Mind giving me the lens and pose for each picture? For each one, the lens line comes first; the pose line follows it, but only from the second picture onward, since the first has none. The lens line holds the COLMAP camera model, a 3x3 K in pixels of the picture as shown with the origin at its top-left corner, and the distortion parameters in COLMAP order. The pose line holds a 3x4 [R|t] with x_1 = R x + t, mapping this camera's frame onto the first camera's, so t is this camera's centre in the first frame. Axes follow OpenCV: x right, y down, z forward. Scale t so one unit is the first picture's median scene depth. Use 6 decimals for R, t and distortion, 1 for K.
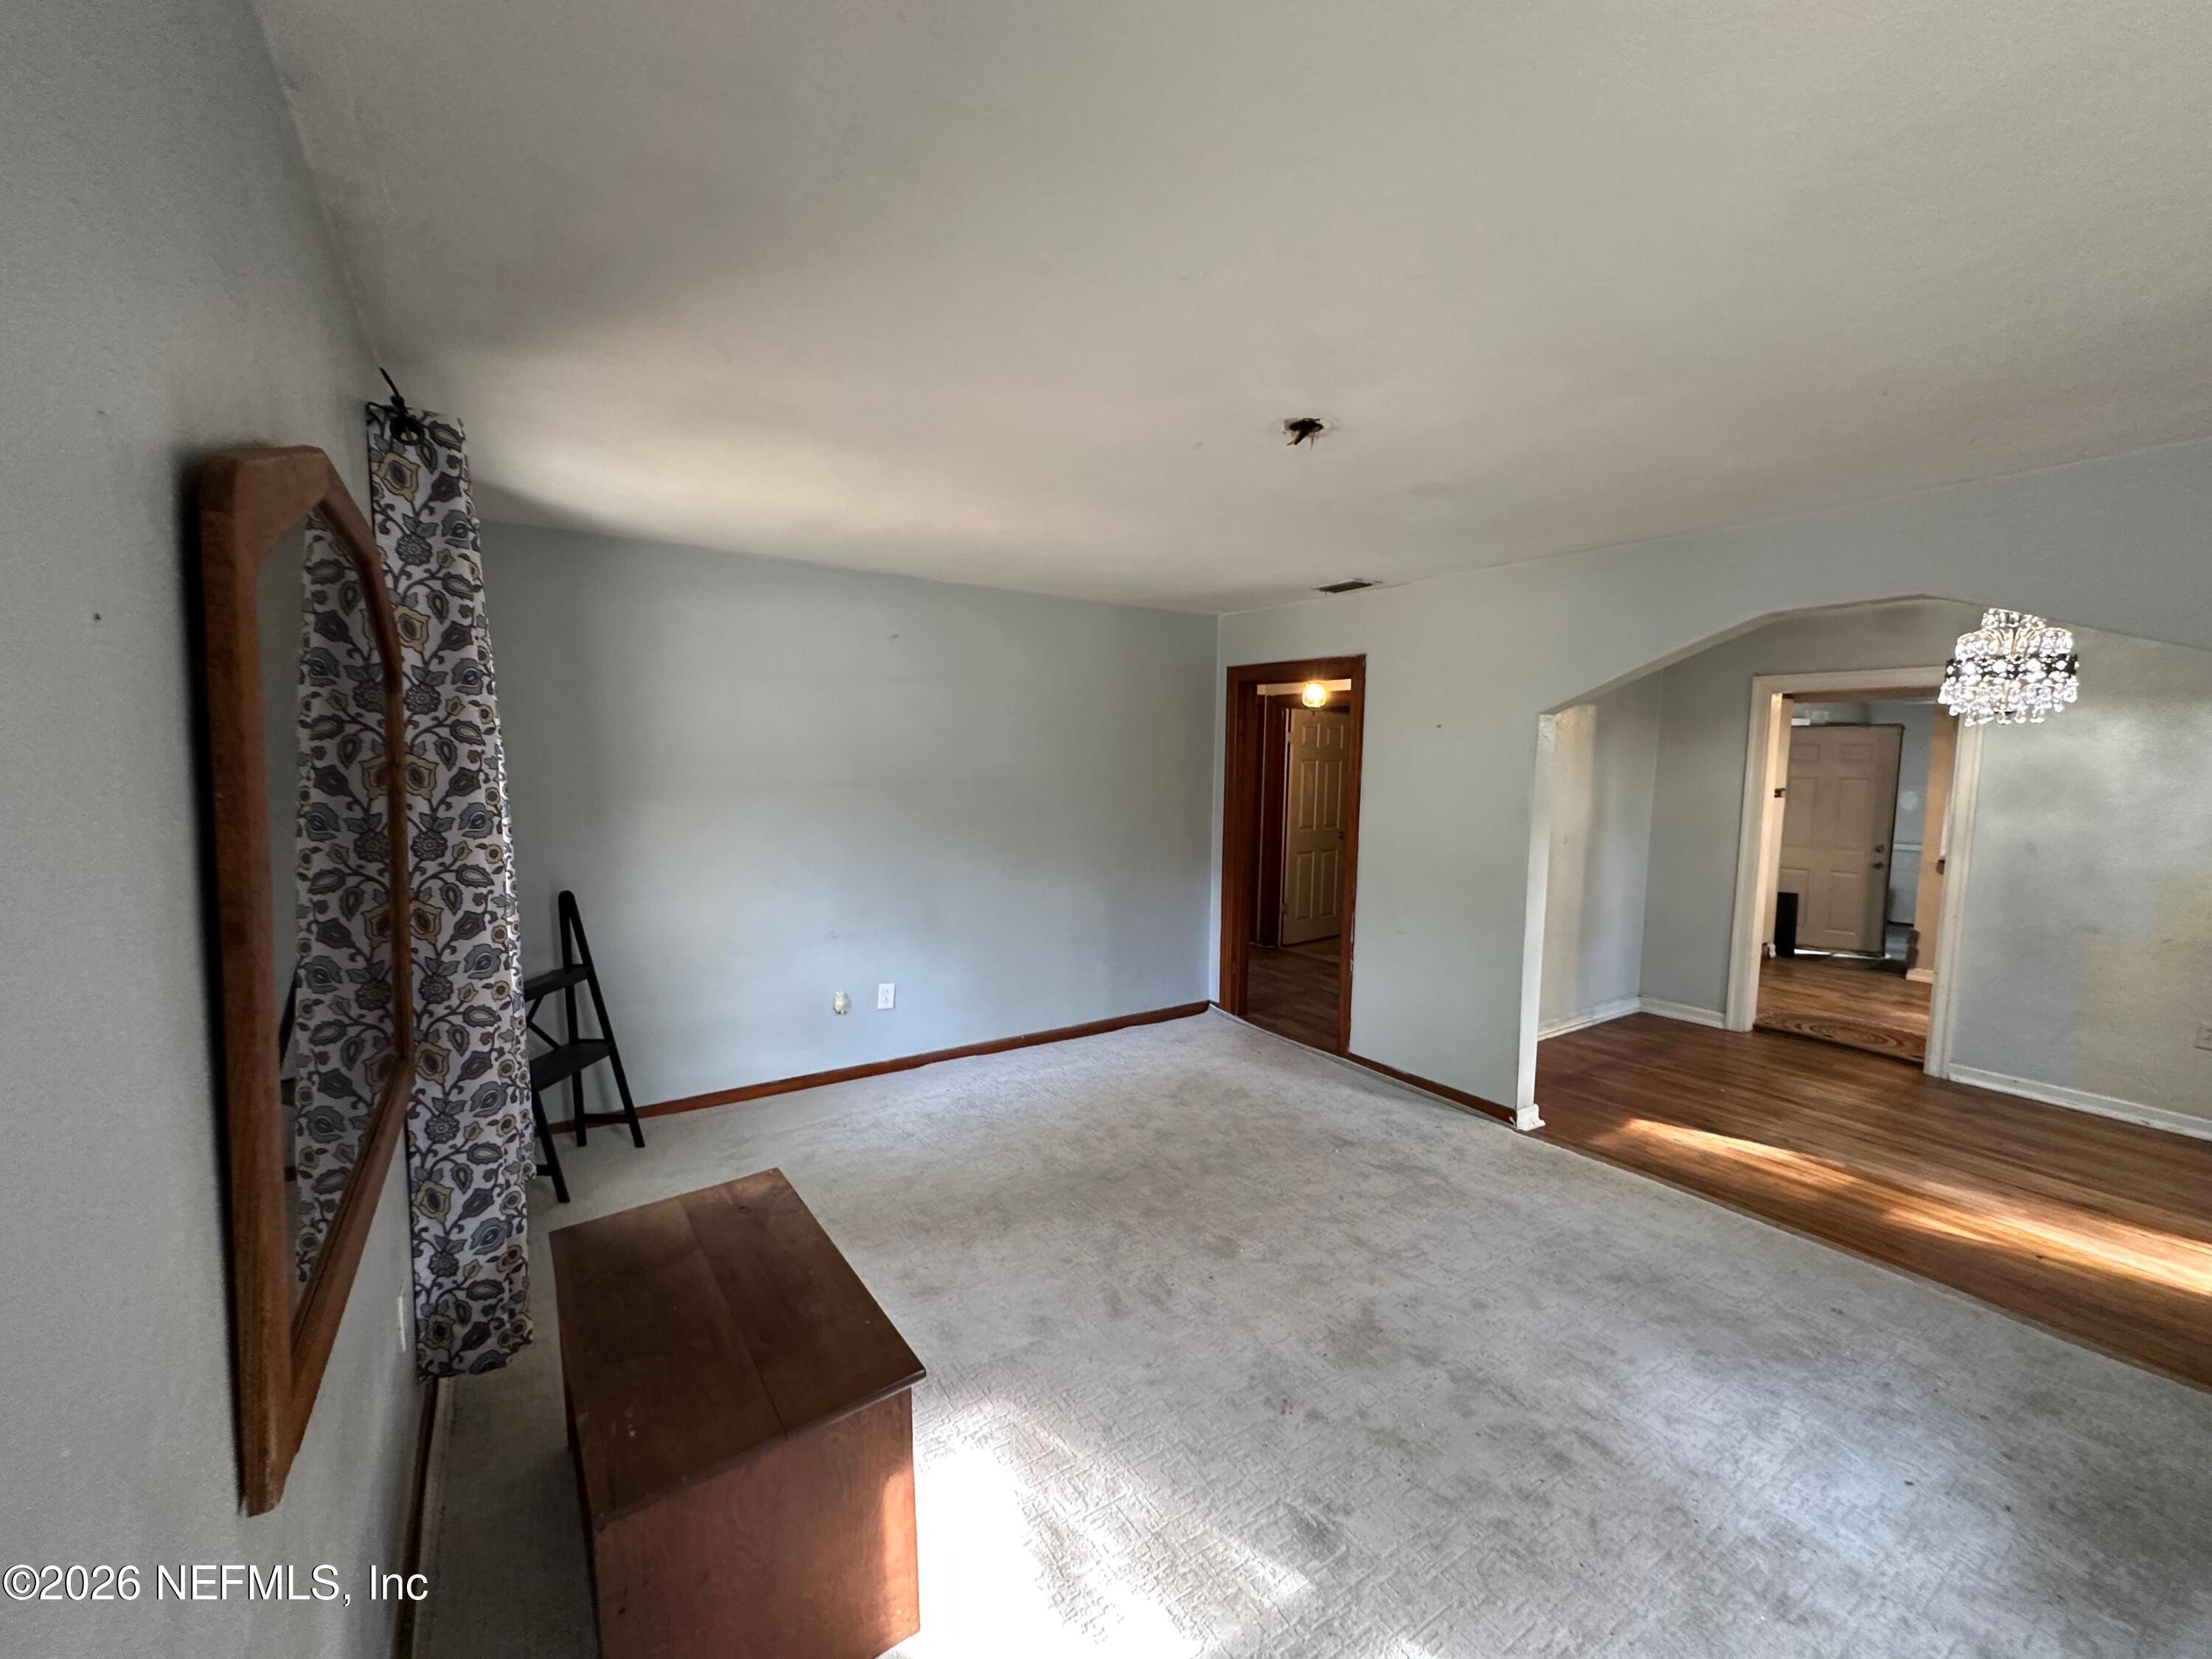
lens RADIAL K [[885.0, 0, 1106.1], [0, 885.0, 832.4], [0, 0, 1]] dist [-0.003688, 0.000958]
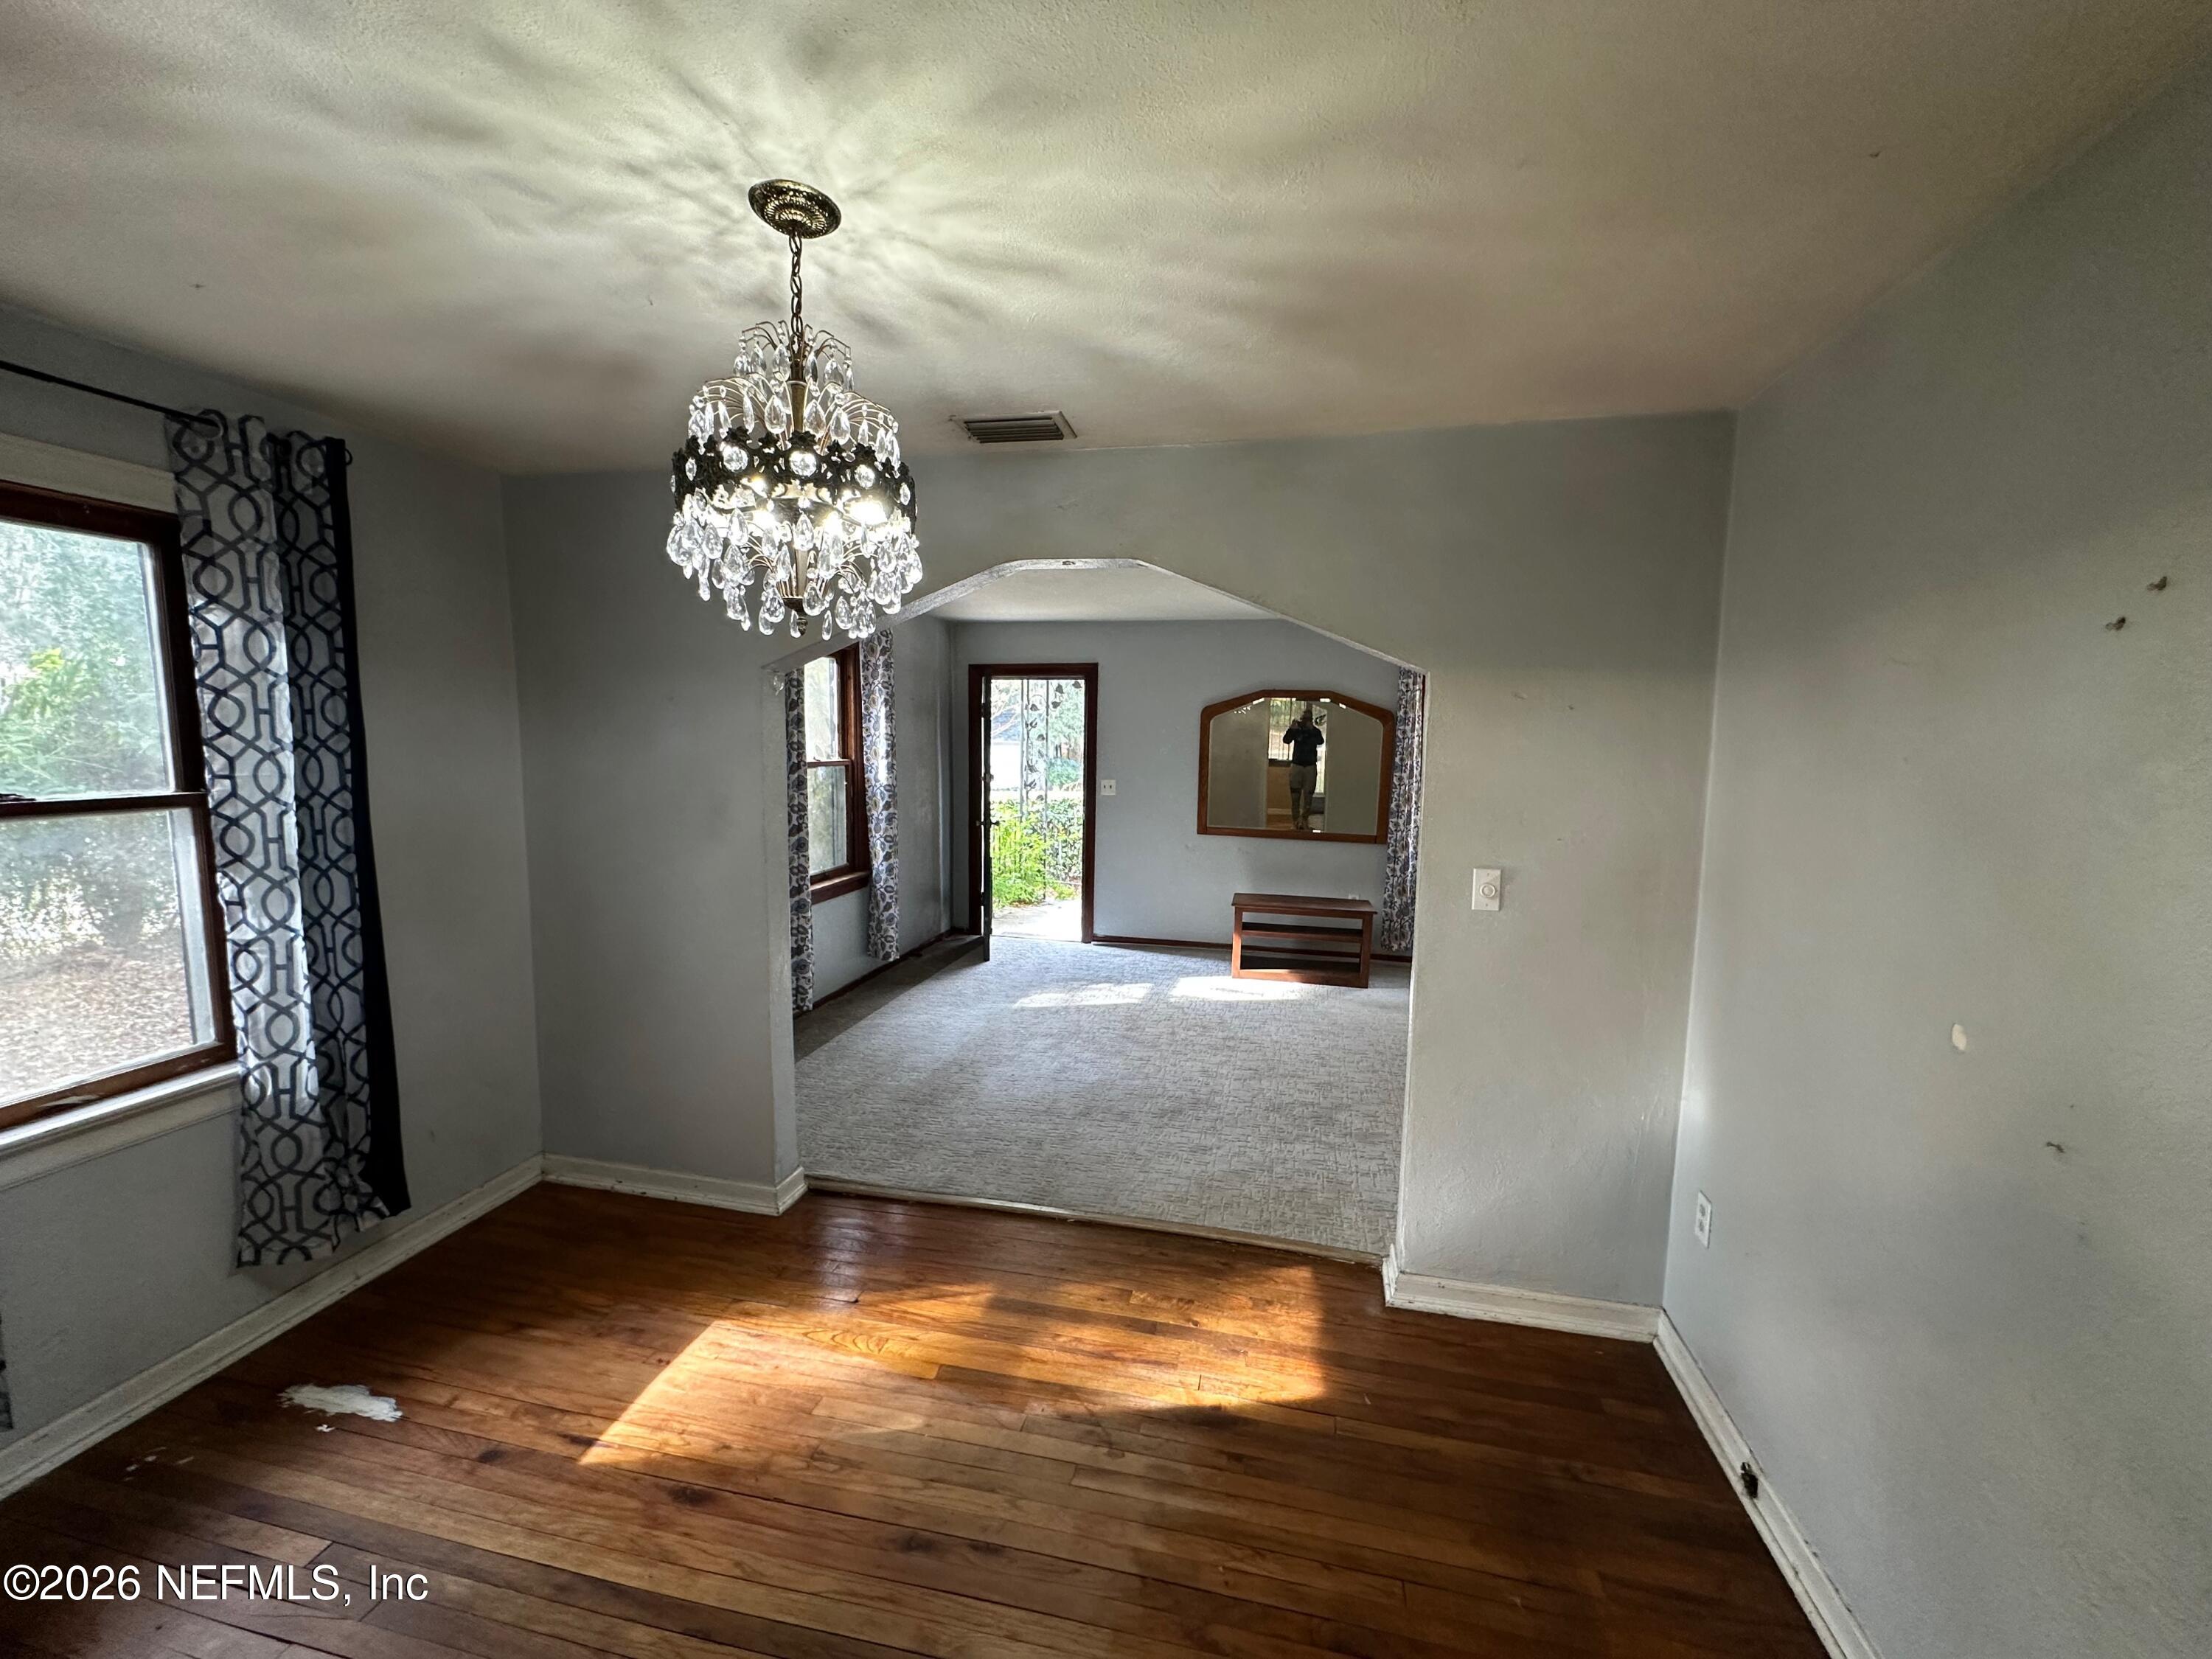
lens RADIAL K [[885.0, 0, 1106.1], [0, 885.0, 832.4], [0, 0, 1]] dist [-0.003688, 0.000958]
pose [[-0.721041, 0.048493, -0.691194, 1.137656], [-0.087824, 0.983106, 0.160589, -0.104246], [0.687304, 0.176495, -0.704601, 1.324912]]
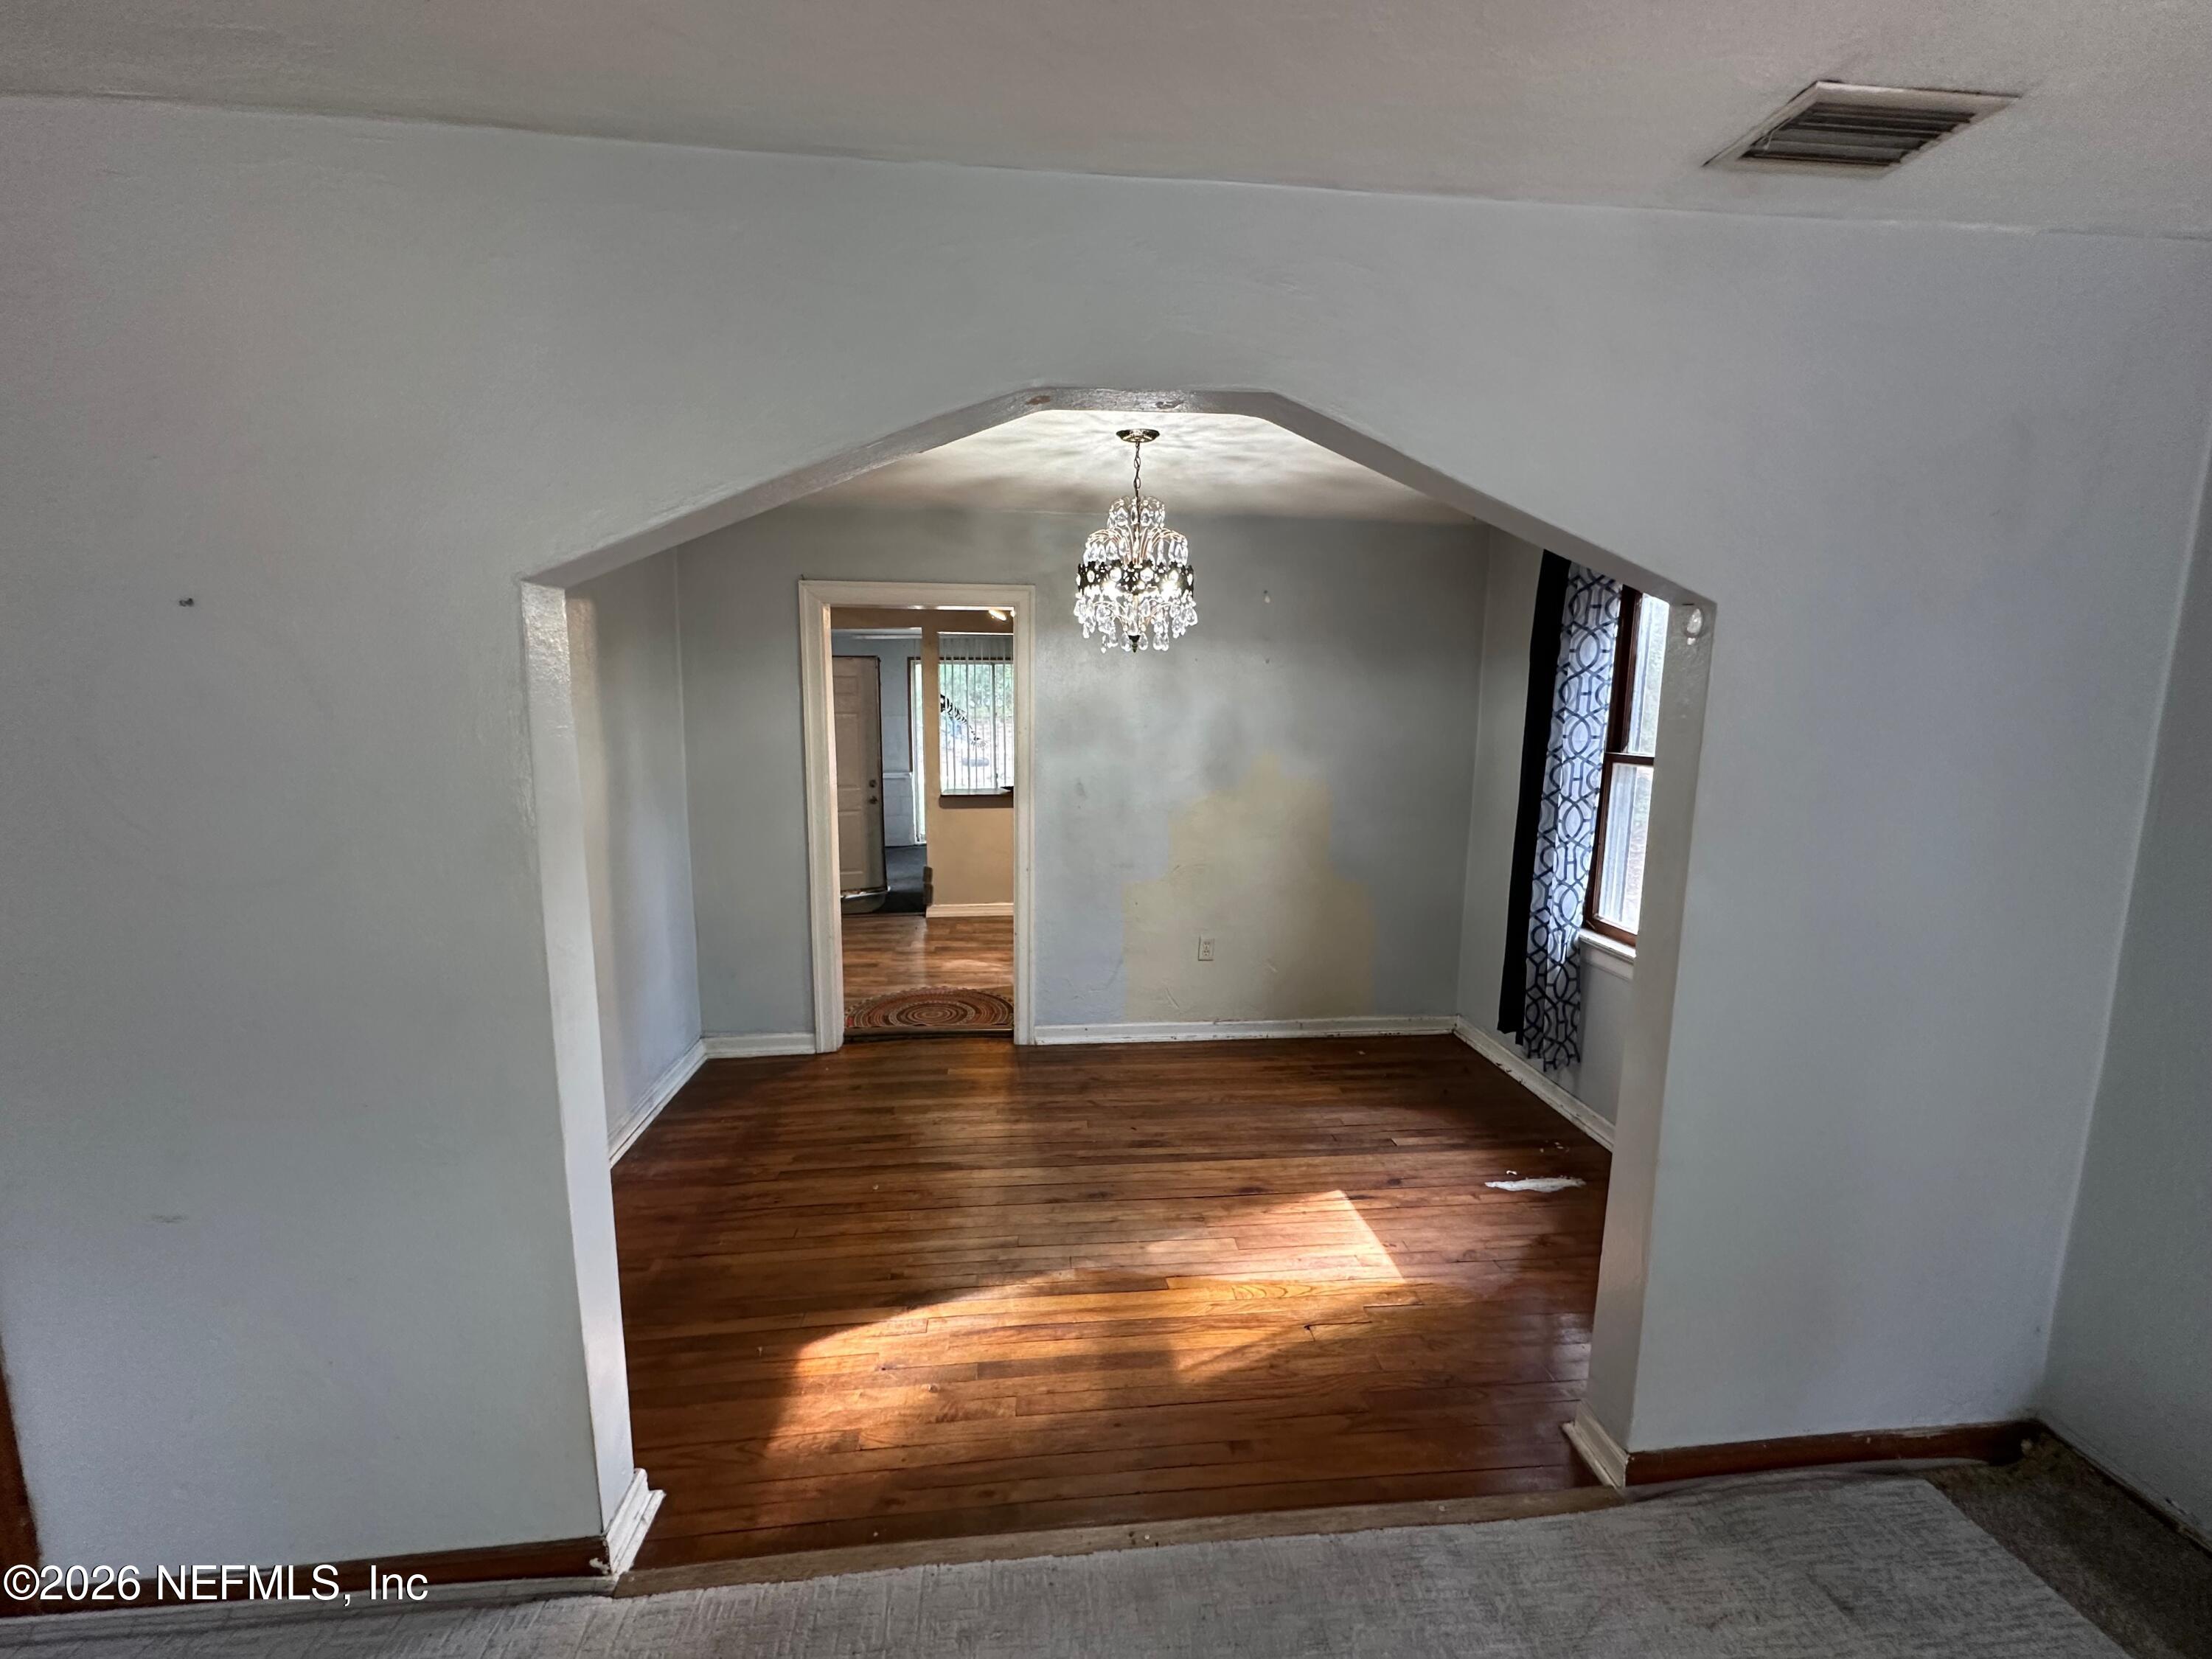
lens RADIAL K [[882.5, 0, 1106.7], [0, 882.5, 834.8], [0, 0, 1]] dist [-0.012467, 0.000177]
pose [[0.472539, -0.144310, 0.869414, 0.271376], [0.074824, 0.989510, 0.123576, -0.054789], [-0.878128, 0.006659, 0.478380, 0.605977]]
